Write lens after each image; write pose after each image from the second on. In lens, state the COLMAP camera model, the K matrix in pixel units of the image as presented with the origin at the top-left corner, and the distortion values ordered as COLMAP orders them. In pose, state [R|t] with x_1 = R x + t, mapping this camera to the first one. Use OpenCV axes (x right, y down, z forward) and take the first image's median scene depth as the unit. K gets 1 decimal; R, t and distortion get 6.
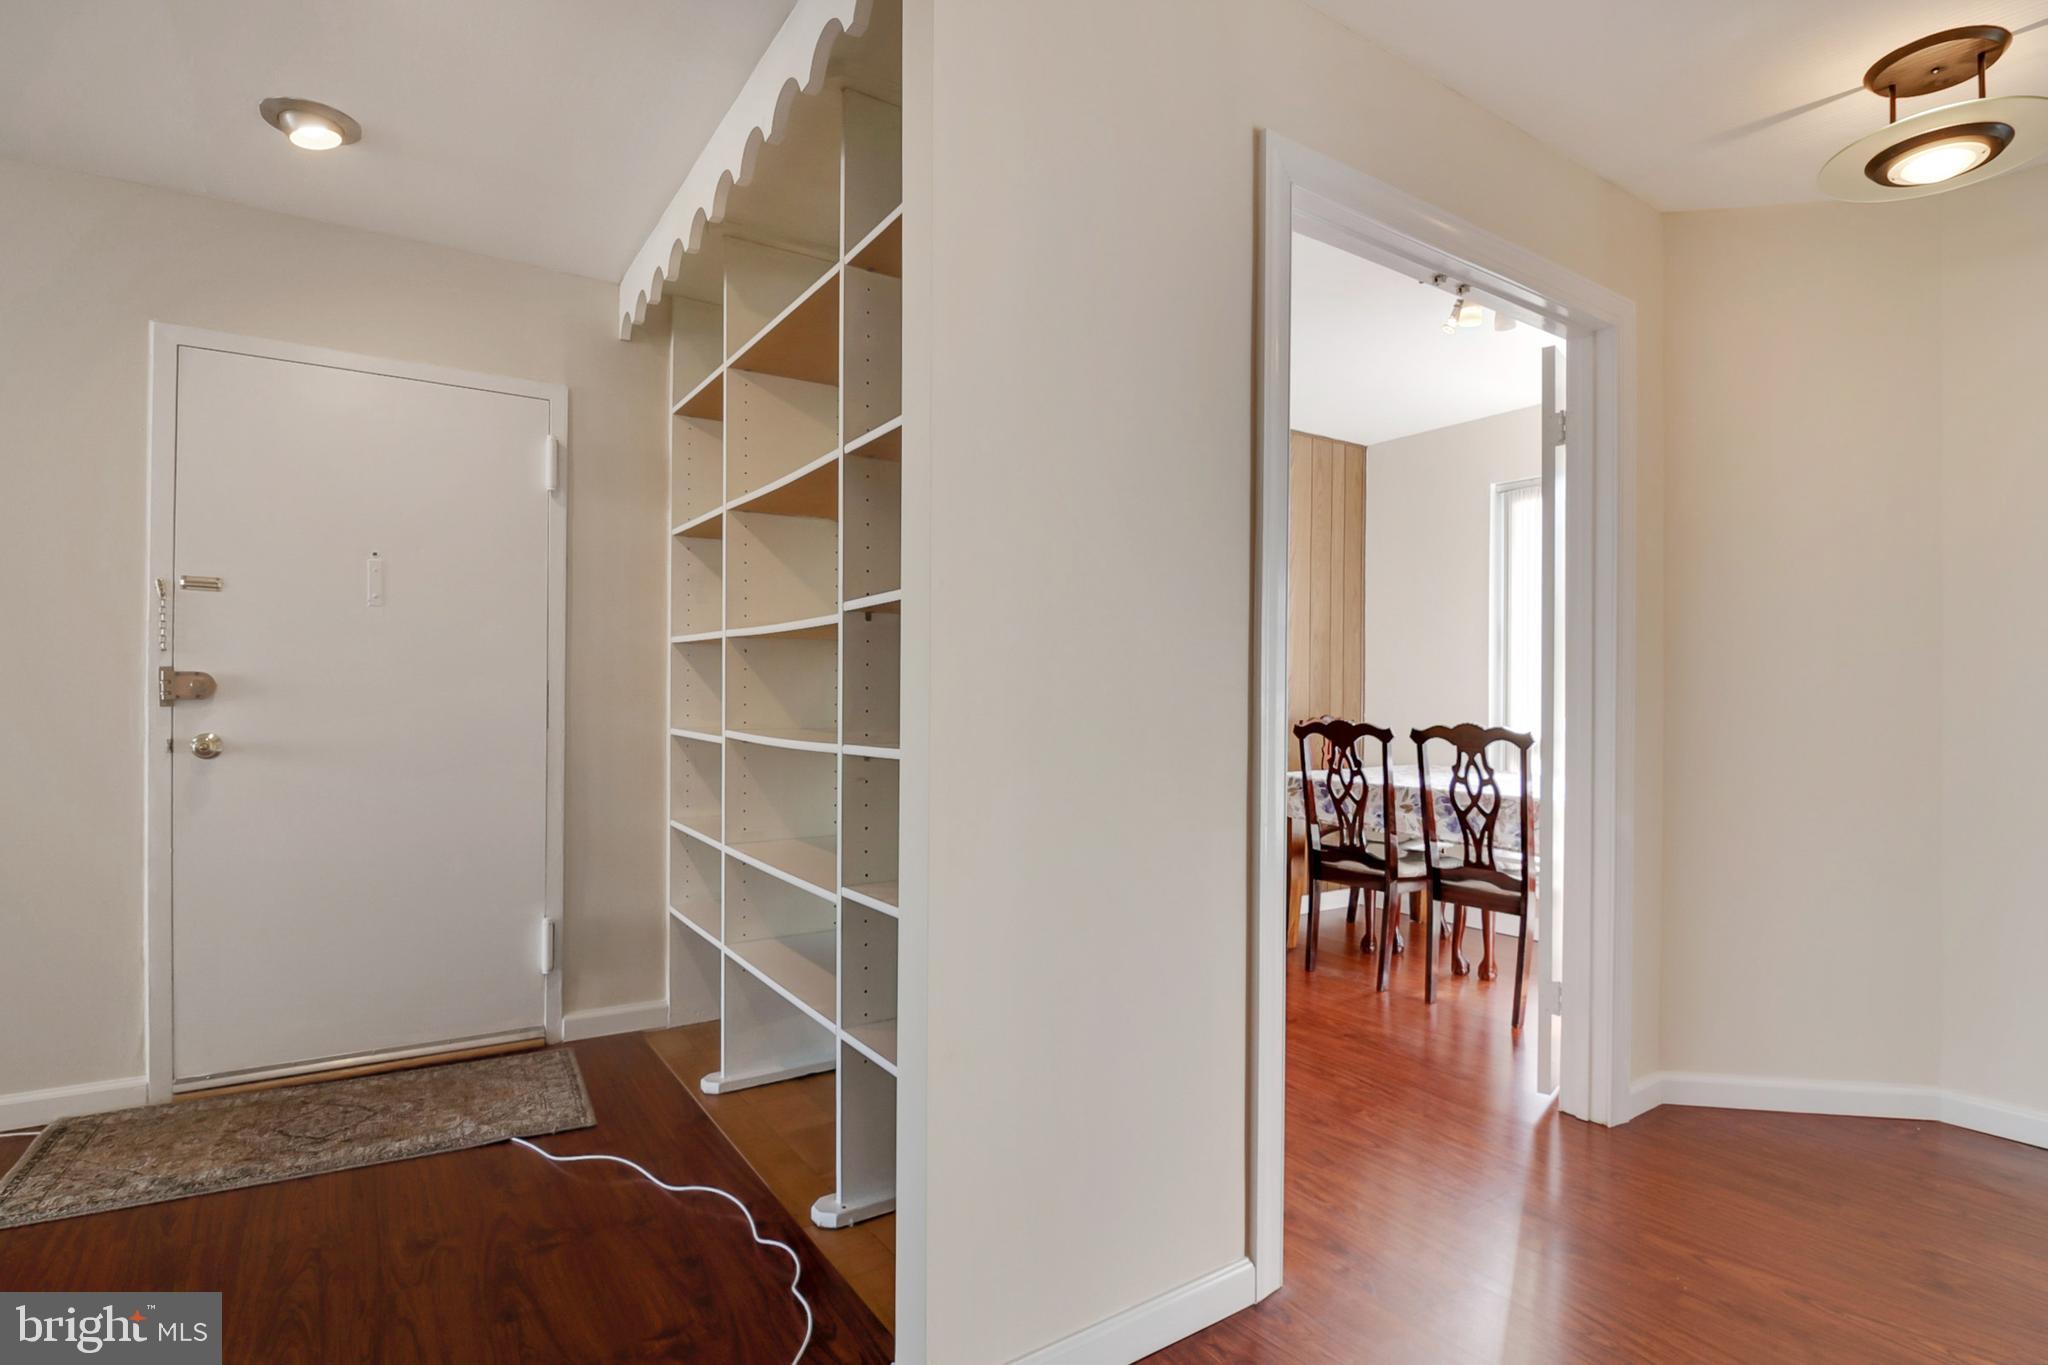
lens RADIAL K [[1004.6, 0, 1052.2], [0, 1004.6, 706.4], [0, 0, 1]] dist [-0.005669, -0.006772]
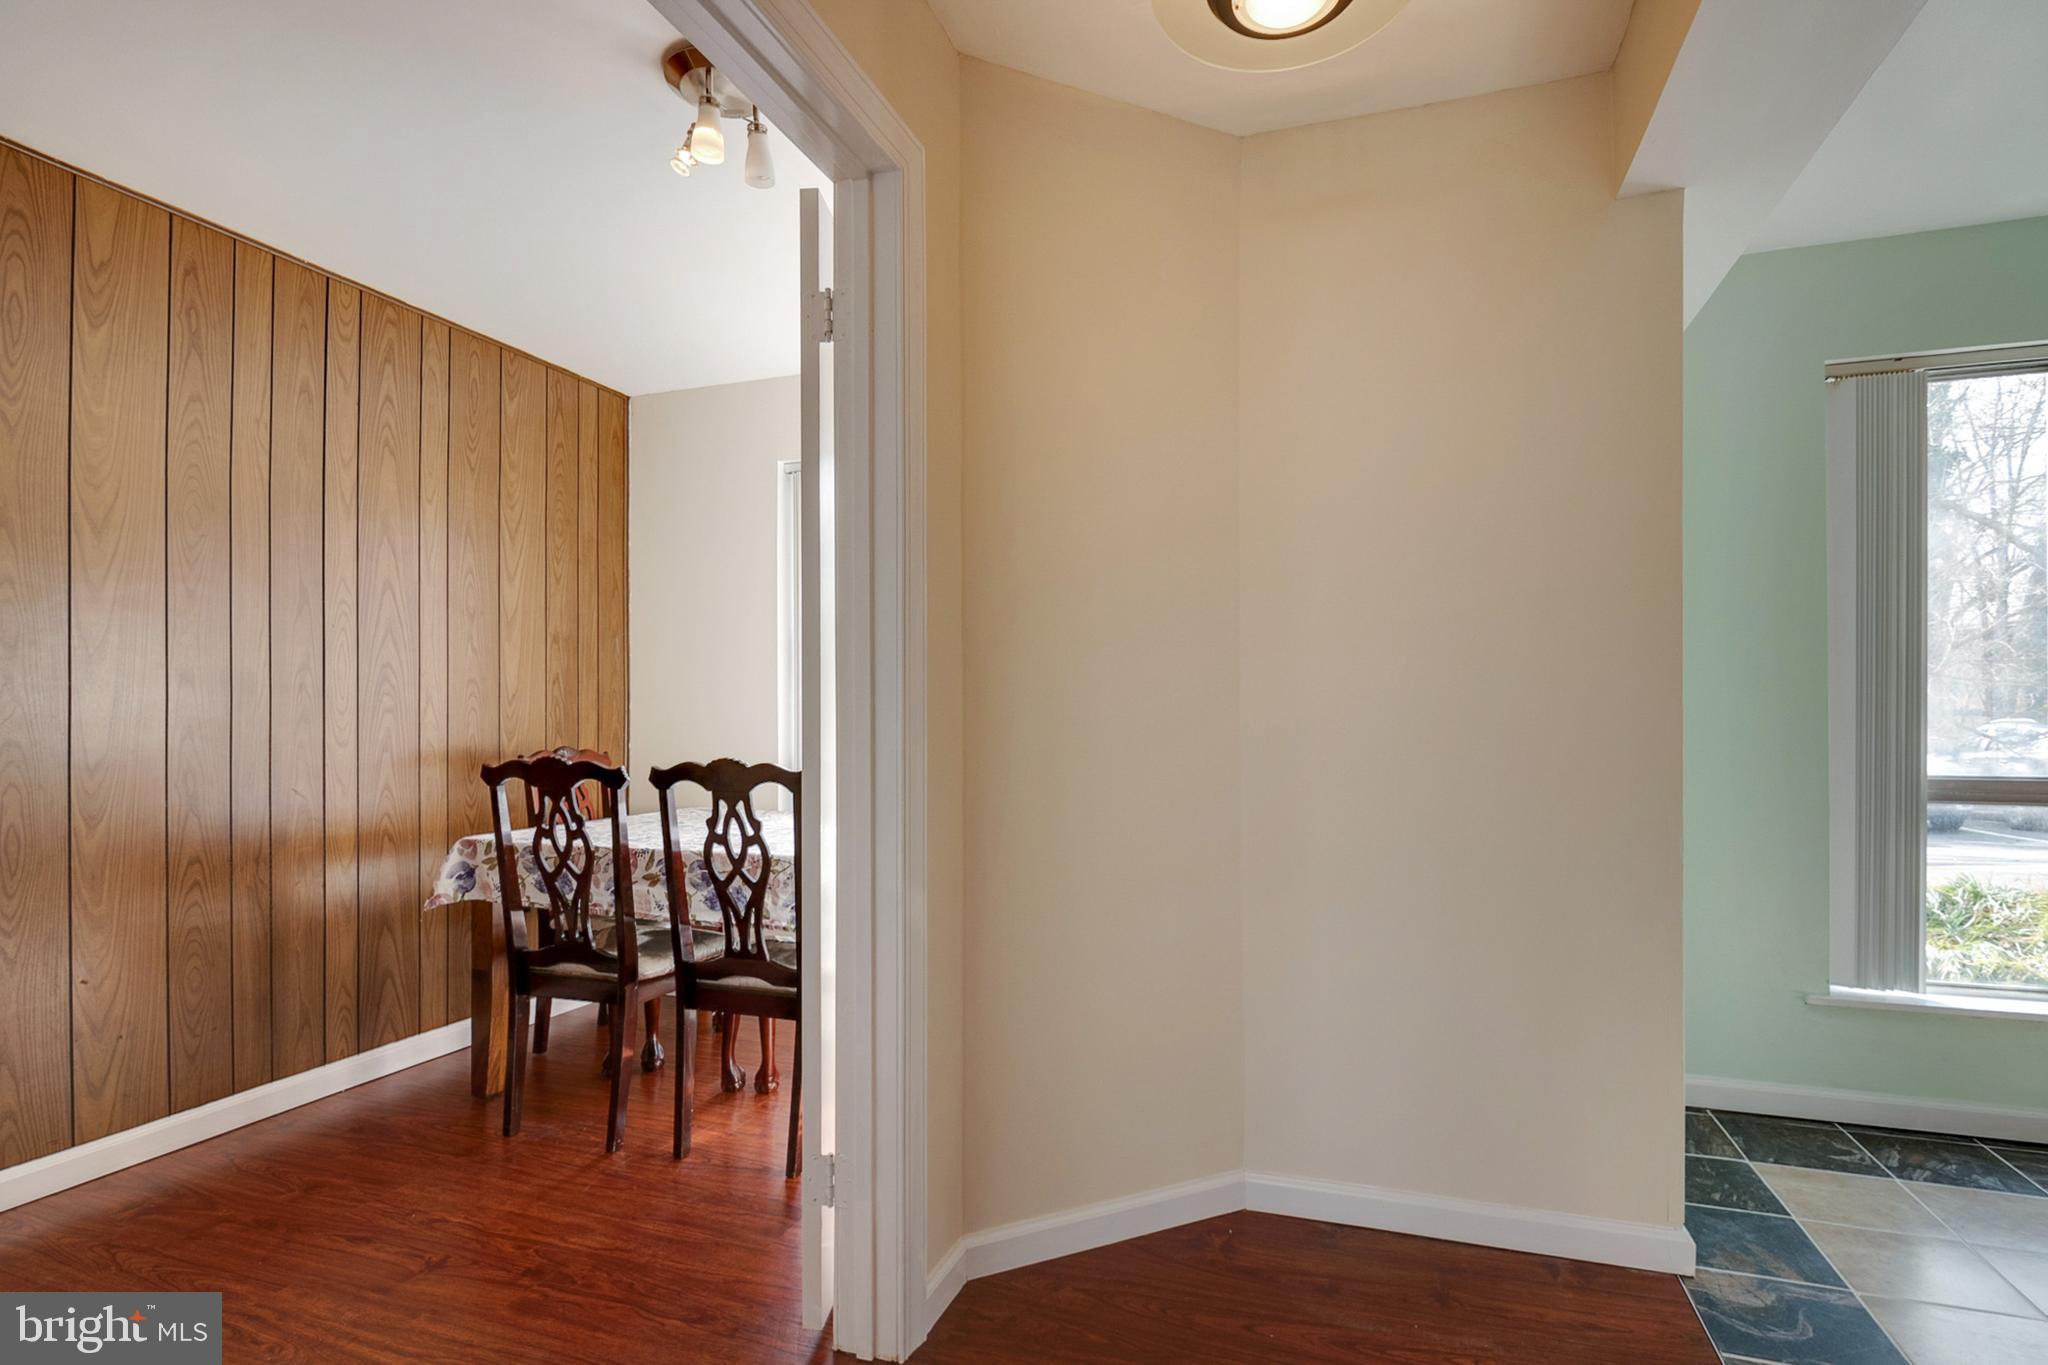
lens RADIAL K [[1004.6, 0, 1021.6], [0, 1004.6, 729.0], [0, 0, 1]] dist [-0.005669, -0.006772]
pose [[0.819954, -0.008235, 0.572370, 0.169965], [0.008146, 0.999963, 0.002718, -0.004129], [-0.572372, 0.002434, 0.819991, 0.281537]]
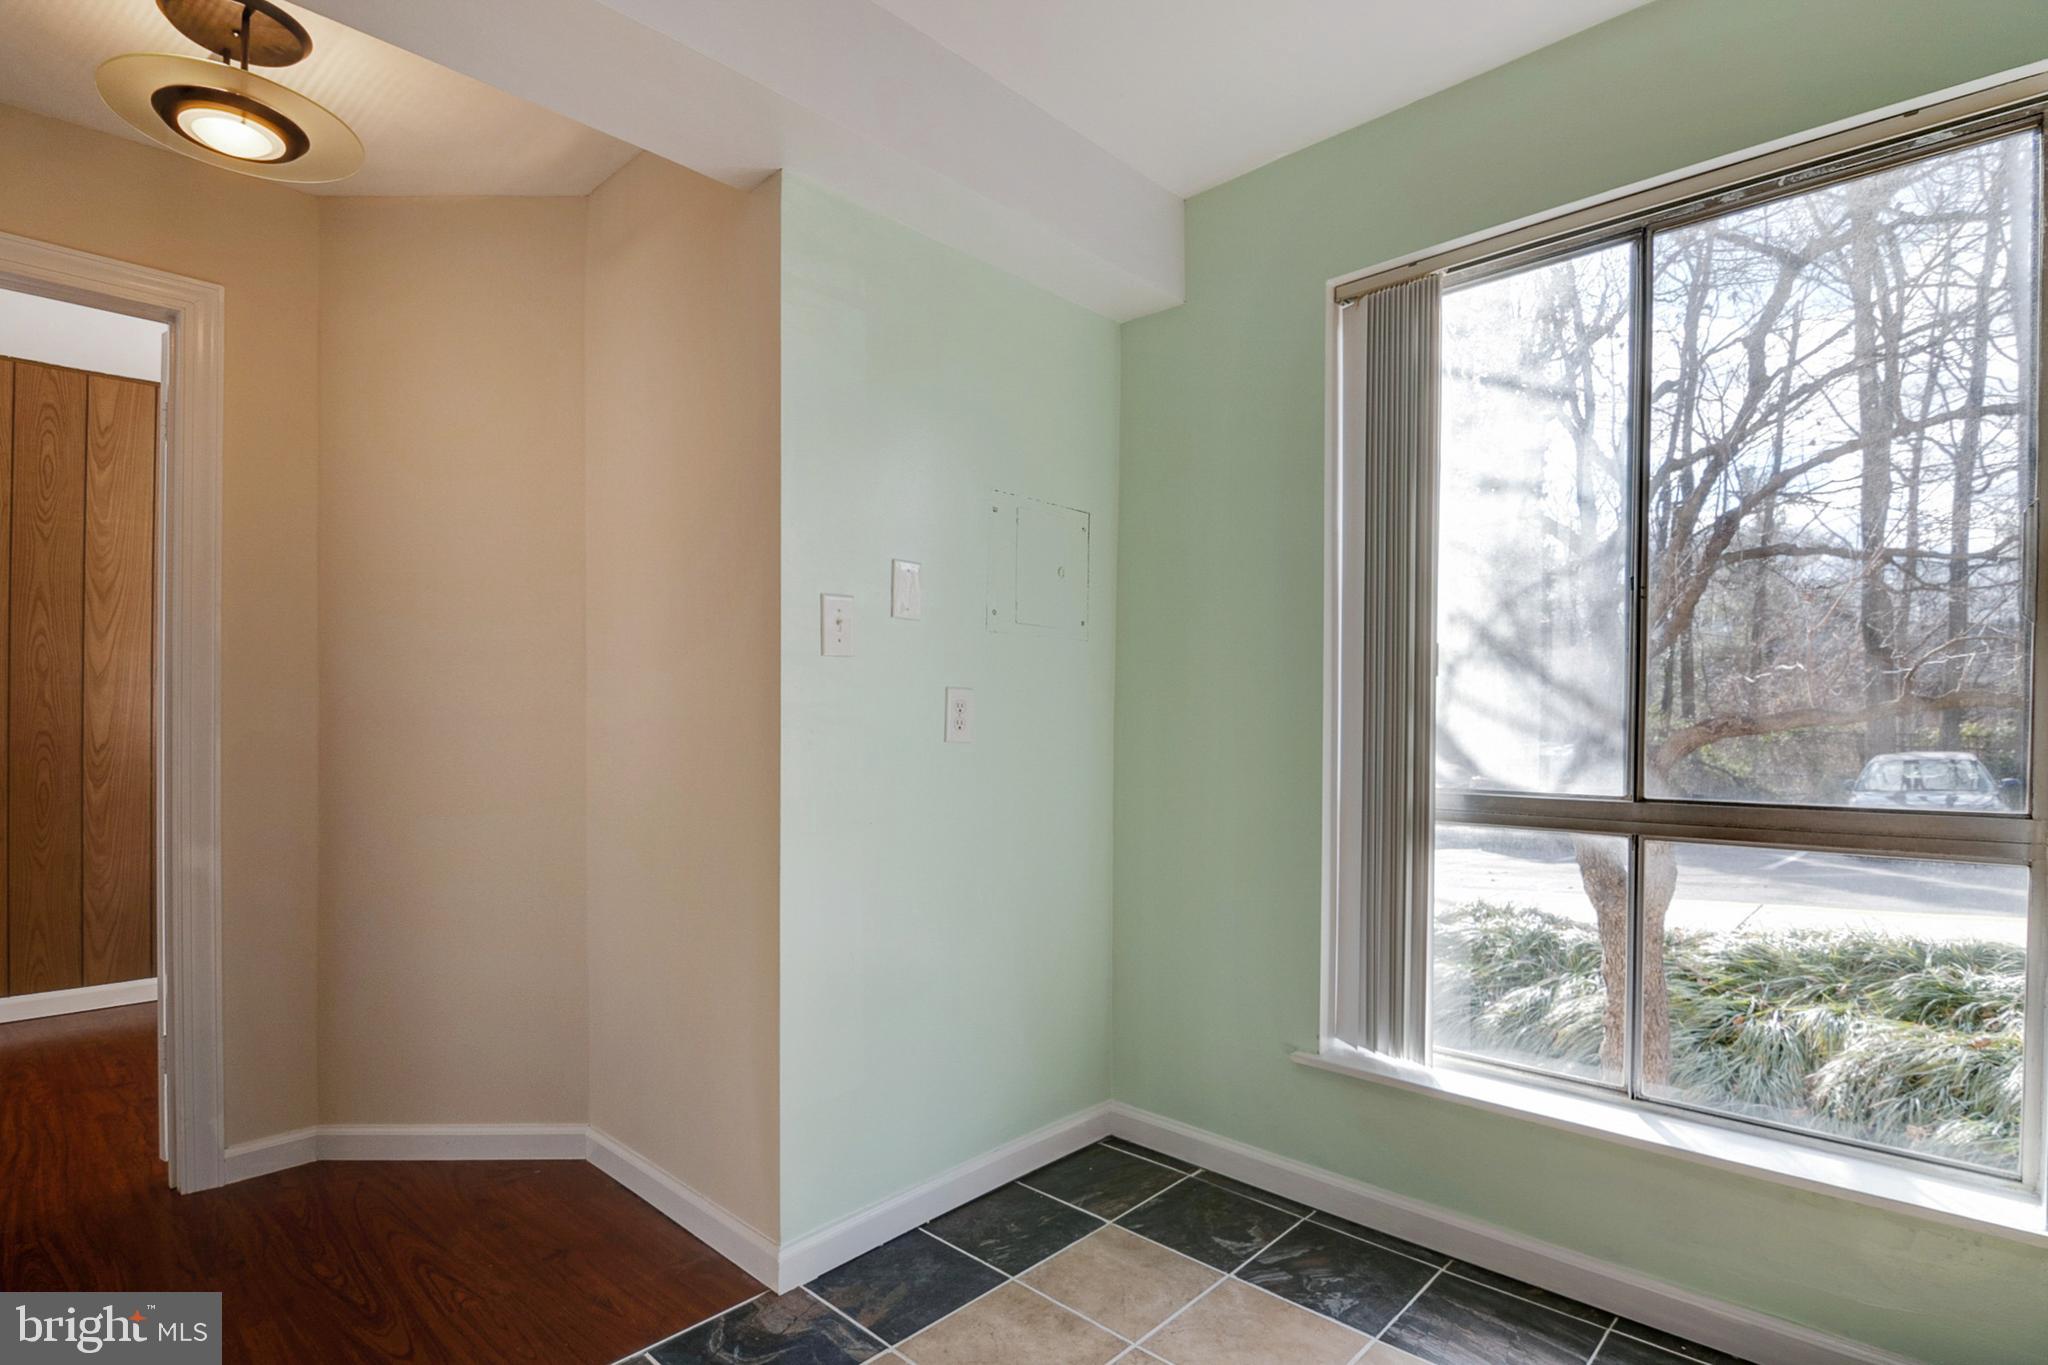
lens RADIAL K [[1004.6, 0, 1021.9], [0, 1004.6, 699.8], [0, 0, 1]] dist [-0.005669, -0.006772]
pose [[0.980730, -0.001210, 0.195367, 0.796618], [0.006692, 0.999602, -0.027399, 0.001637], [-0.195256, 0.028179, 0.980347, -0.029773]]
